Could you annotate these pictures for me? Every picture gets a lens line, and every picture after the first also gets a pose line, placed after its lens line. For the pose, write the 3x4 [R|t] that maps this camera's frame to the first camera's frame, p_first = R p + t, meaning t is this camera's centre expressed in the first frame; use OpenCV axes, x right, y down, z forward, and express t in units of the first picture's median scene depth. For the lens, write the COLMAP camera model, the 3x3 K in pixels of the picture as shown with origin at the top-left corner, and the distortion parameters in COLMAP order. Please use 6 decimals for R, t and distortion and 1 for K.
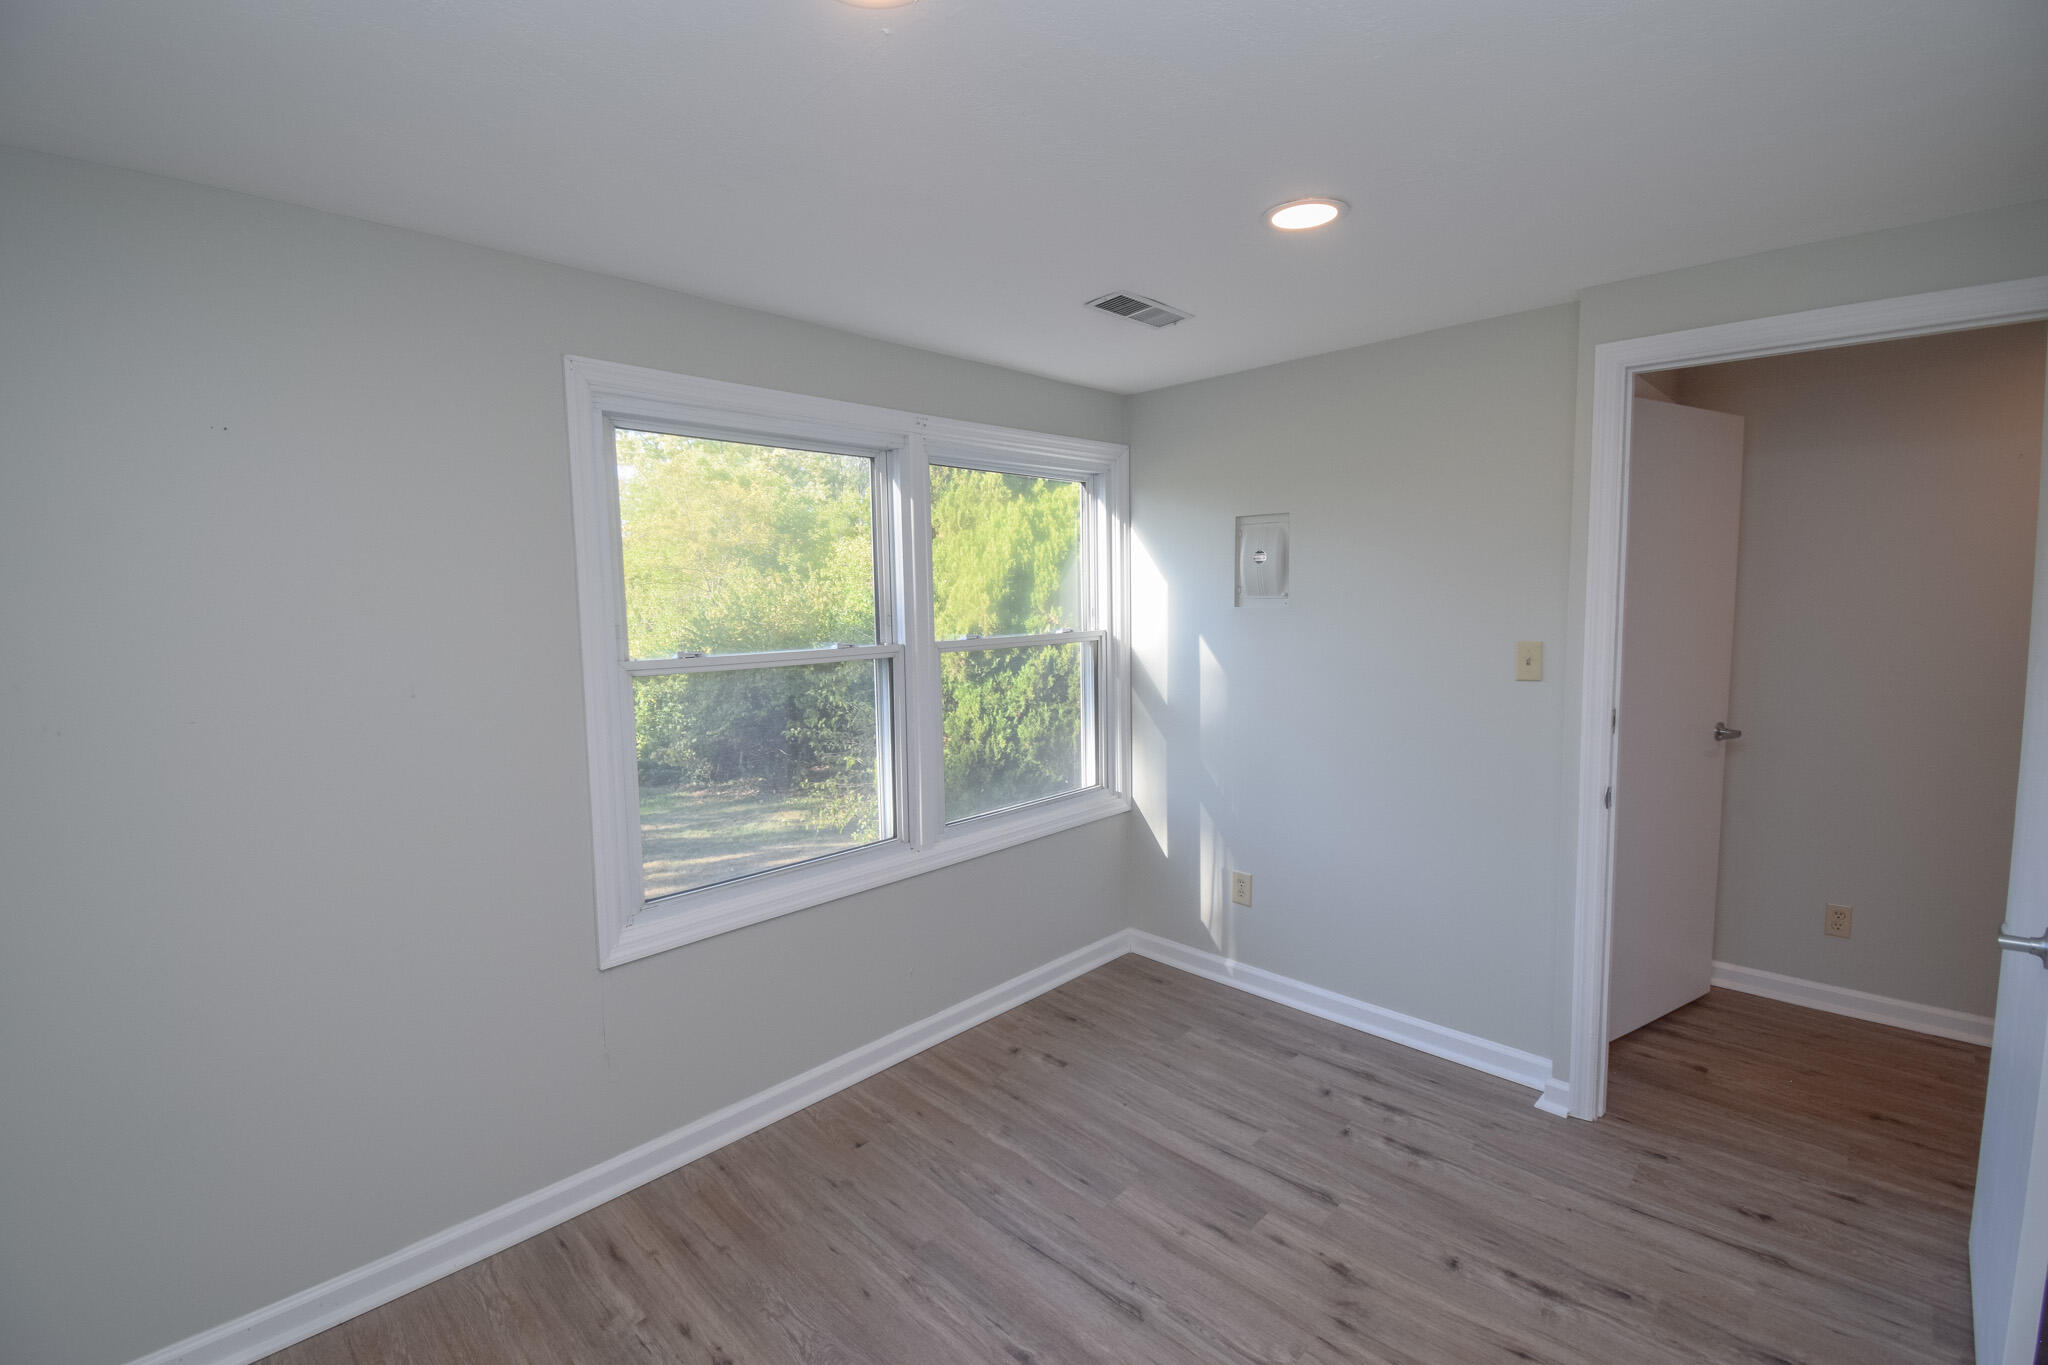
lens RADIAL K [[905.1, 0, 1024.0], [0, 905.1, 682.5], [0, 0, 1]] dist [0.025084, -0.030225]
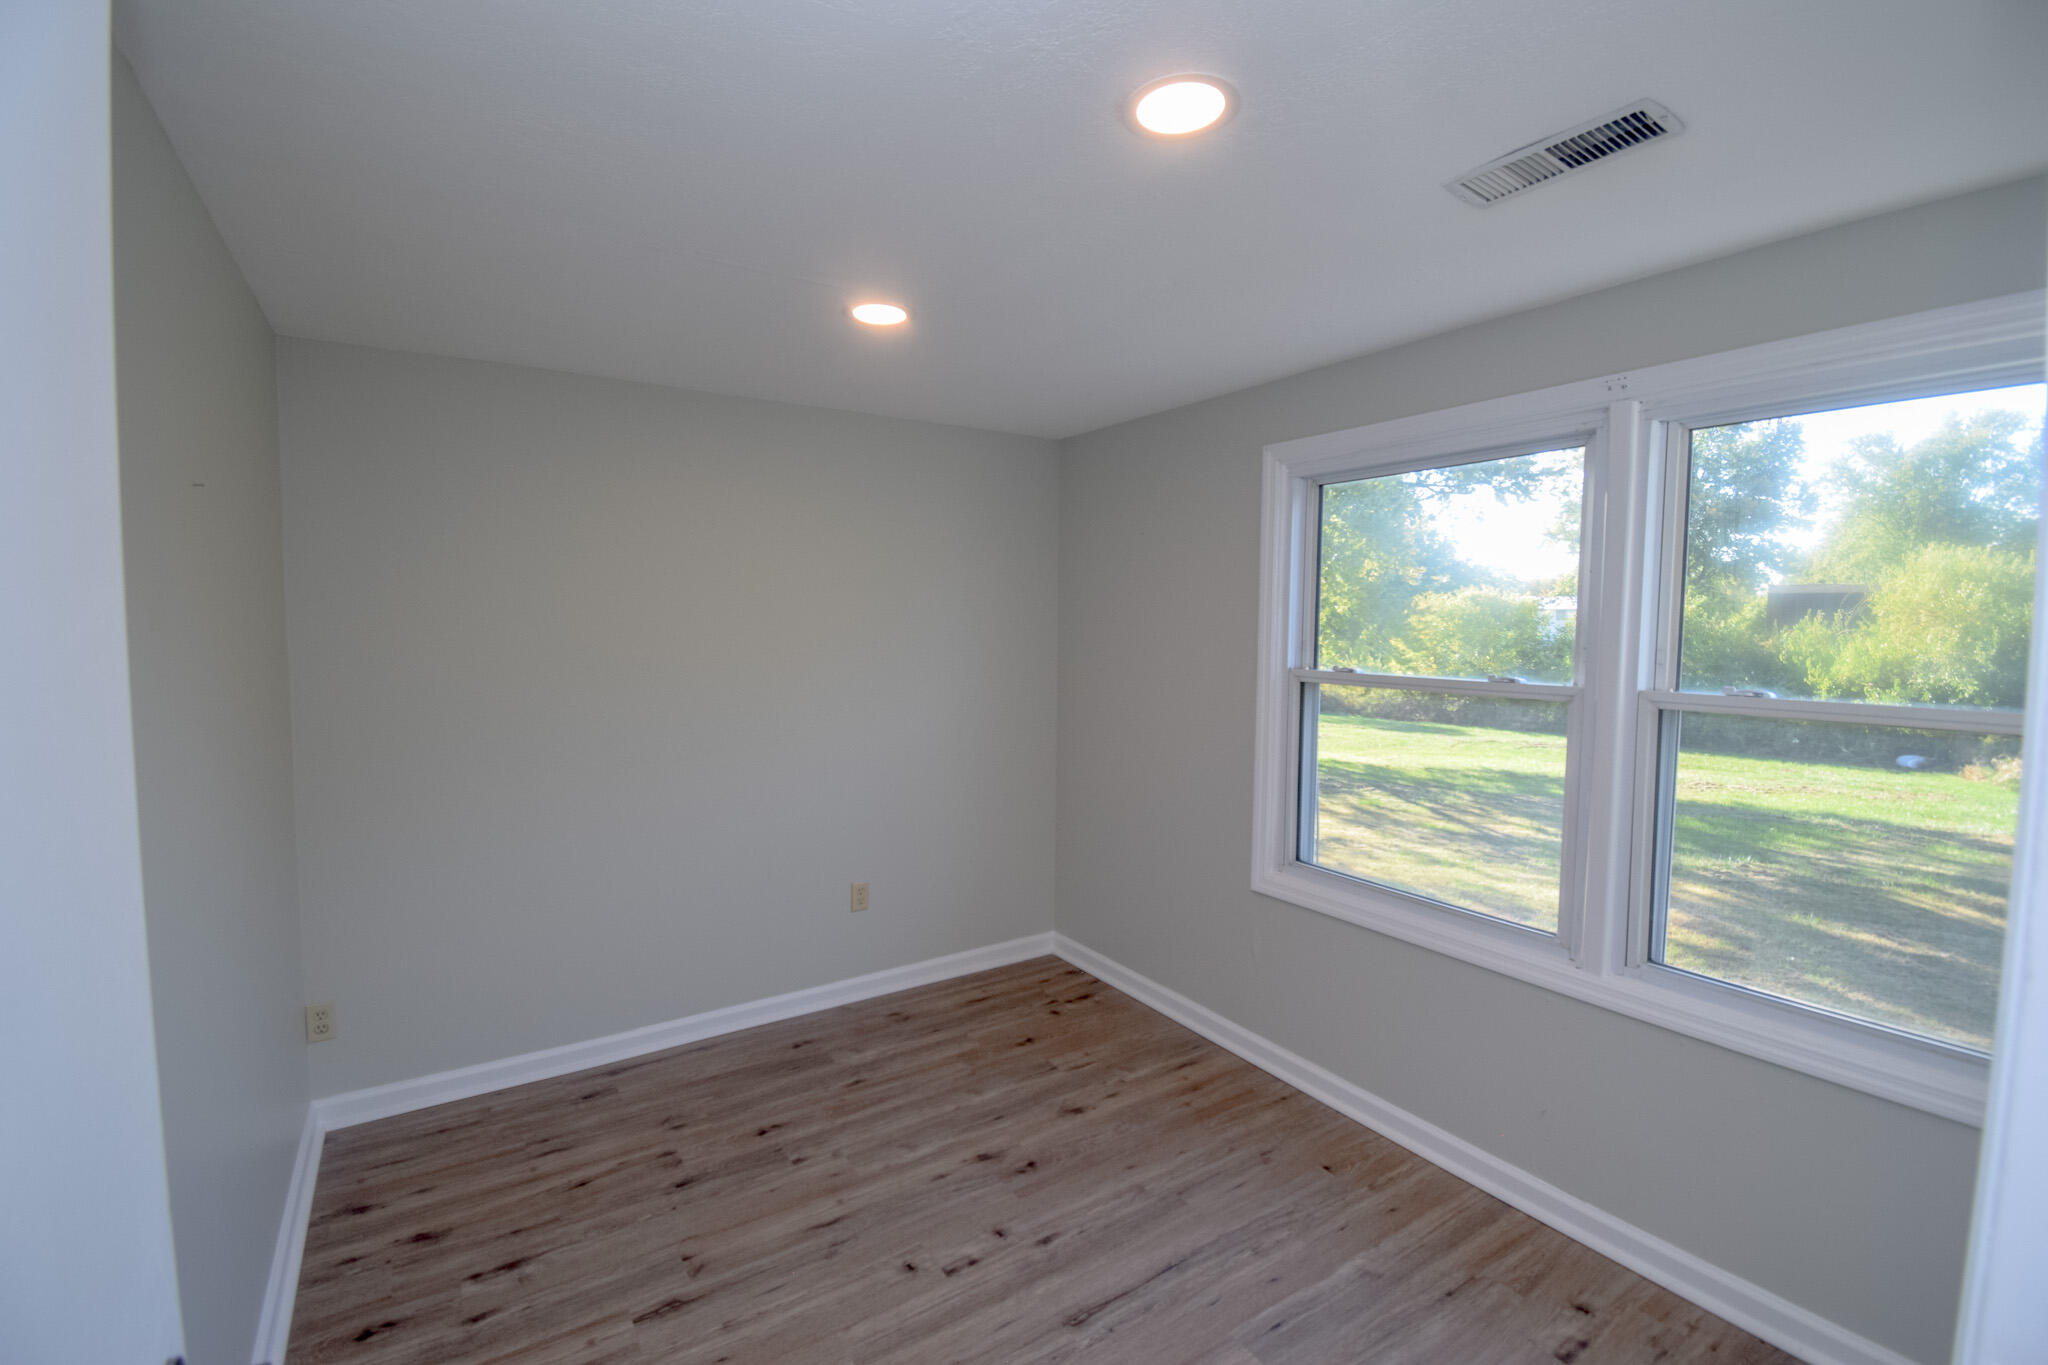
lens RADIAL K [[905.1, 0, 1024.0], [0, 905.1, 682.5], [0, 0, 1]] dist [0.025084, -0.030225]
pose [[-0.216097, 0.087852, -0.972411, 0.822225], [-0.097911, 0.988974, 0.111106, -0.098789], [0.971450, 0.119219, -0.205113, 0.823384]]
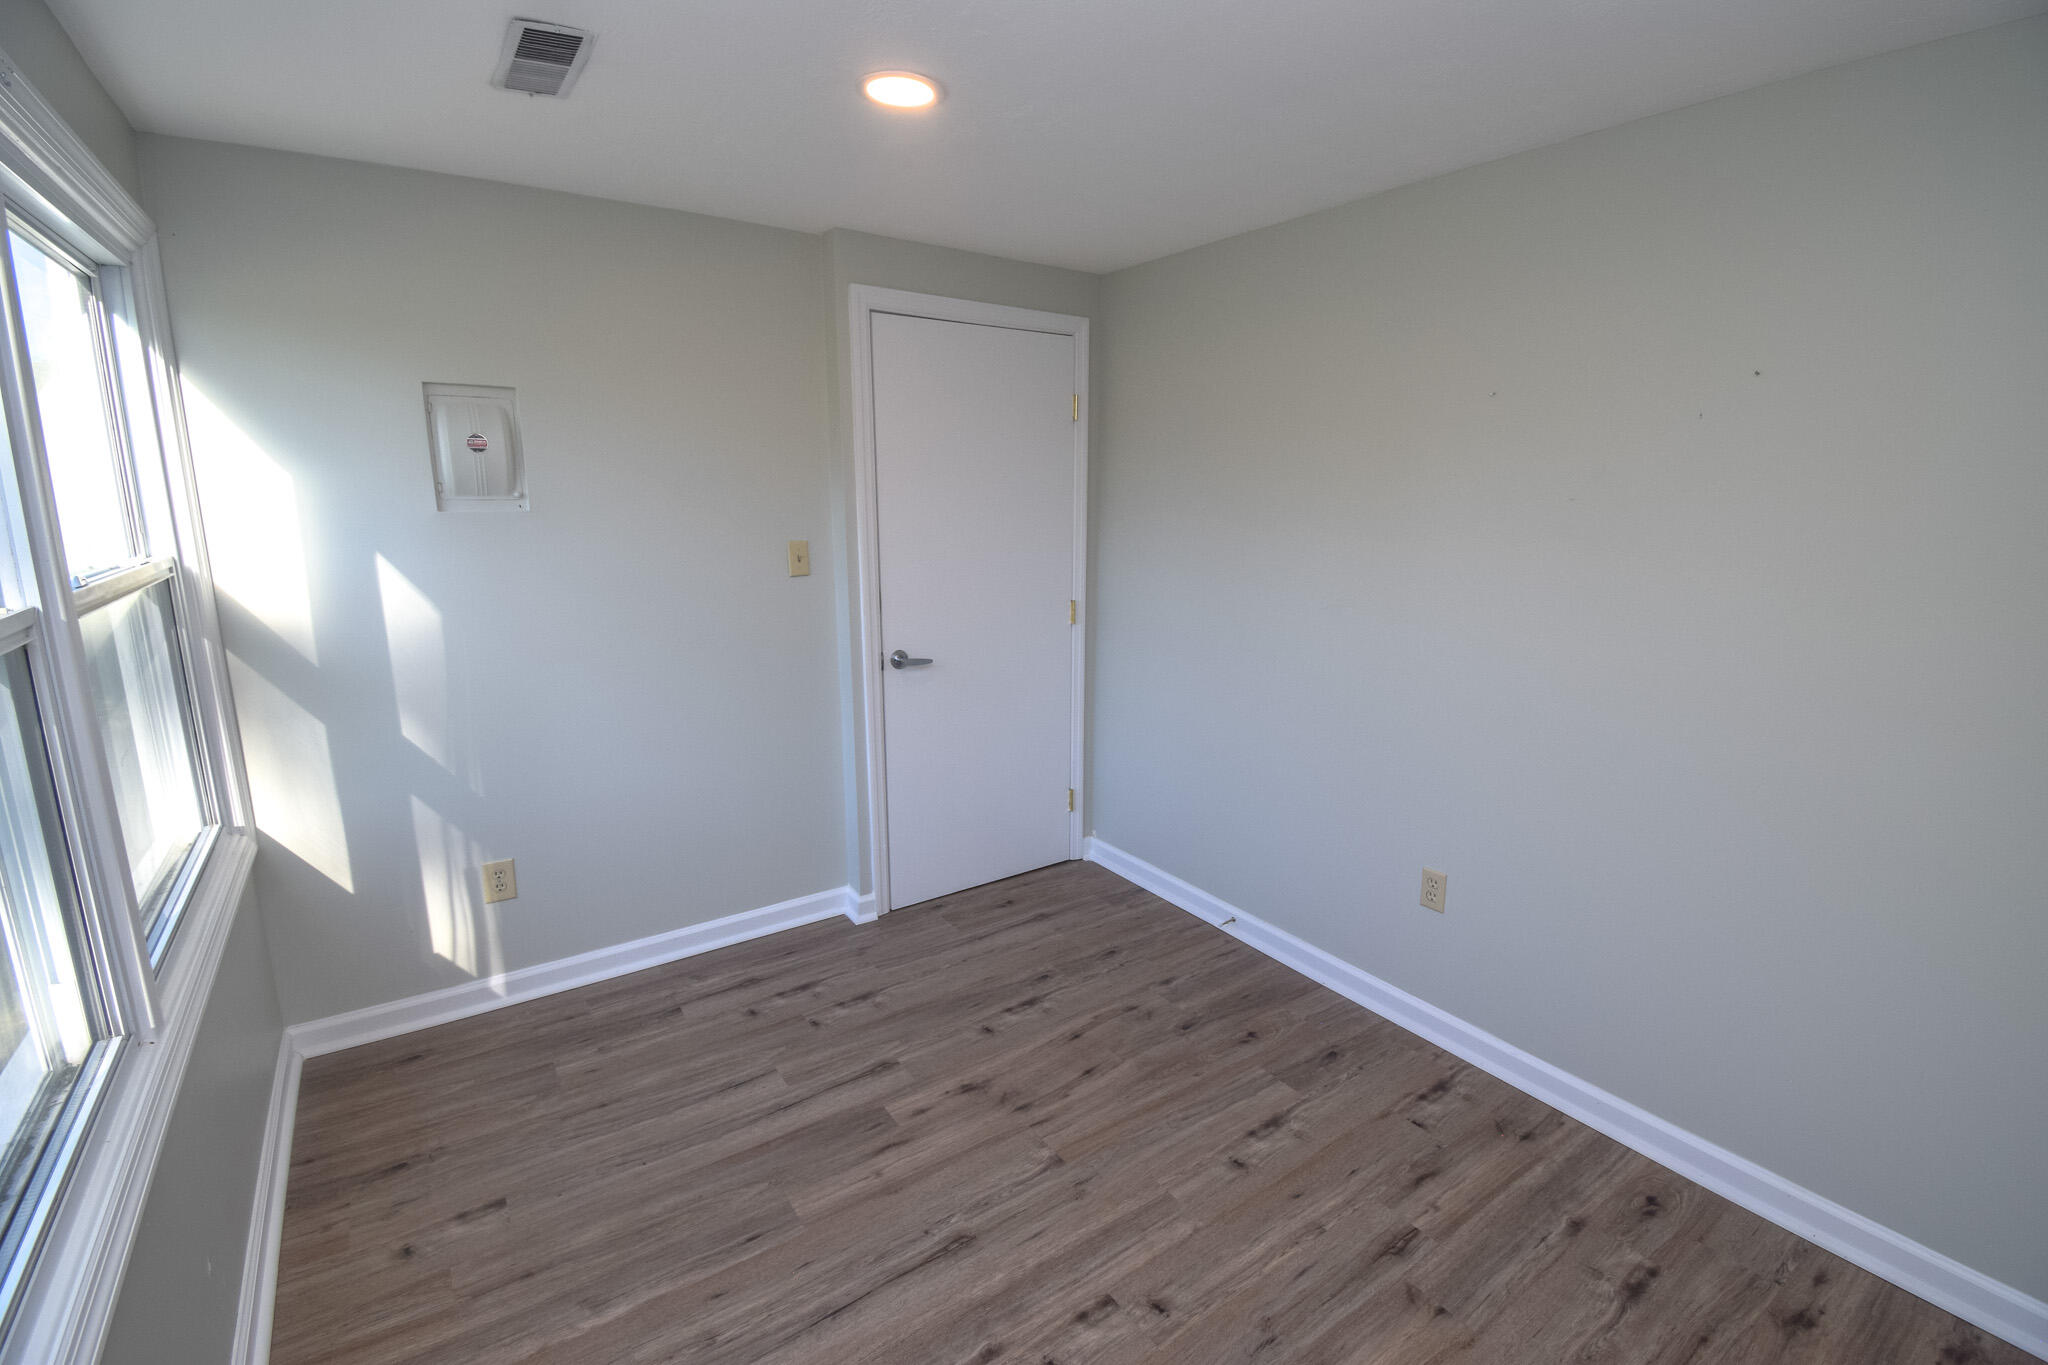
lens RADIAL K [[905.1, 0, 1024.0], [0, 905.1, 682.5], [0, 0, 1]] dist [0.025084, -0.030225]
pose [[0.189326, -0.186295, 0.964080, -0.535172], [0.089593, 0.981019, 0.171974, -0.043879], [-0.977818, 0.053816, 0.202423, 0.543952]]
